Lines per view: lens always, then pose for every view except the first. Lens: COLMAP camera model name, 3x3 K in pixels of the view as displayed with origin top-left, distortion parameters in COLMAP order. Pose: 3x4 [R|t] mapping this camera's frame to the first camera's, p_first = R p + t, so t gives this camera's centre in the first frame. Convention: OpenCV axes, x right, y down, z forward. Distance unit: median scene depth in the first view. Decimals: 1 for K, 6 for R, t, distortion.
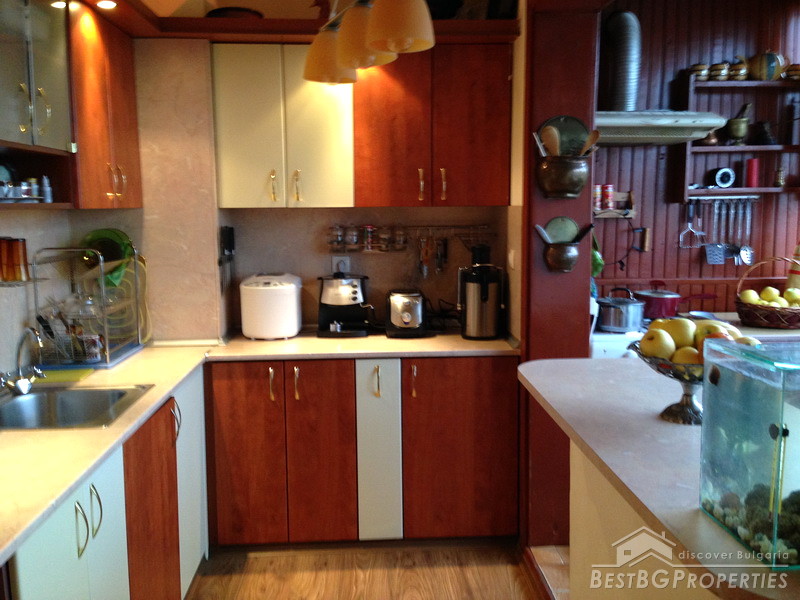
lens RADIAL K [[739.6, 0, 405.4], [0, 739.6, 295.4], [0, 0, 1]] dist [0.031747, 0.000000]
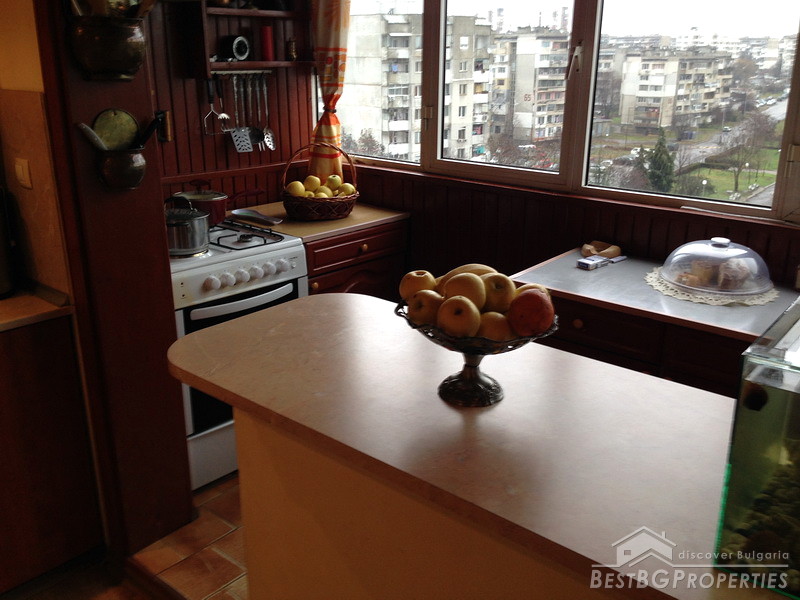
lens RADIAL K [[739.6, 0, 402.6], [0, 739.6, 301.1], [0, 0, 1]] dist [0.031747, 0.000000]
pose [[0.691026, -0.213530, 0.690571, -0.093303], [0.075139, 0.971415, 0.225181, -0.054372], [-0.718914, -0.103717, 0.687317, 0.250423]]
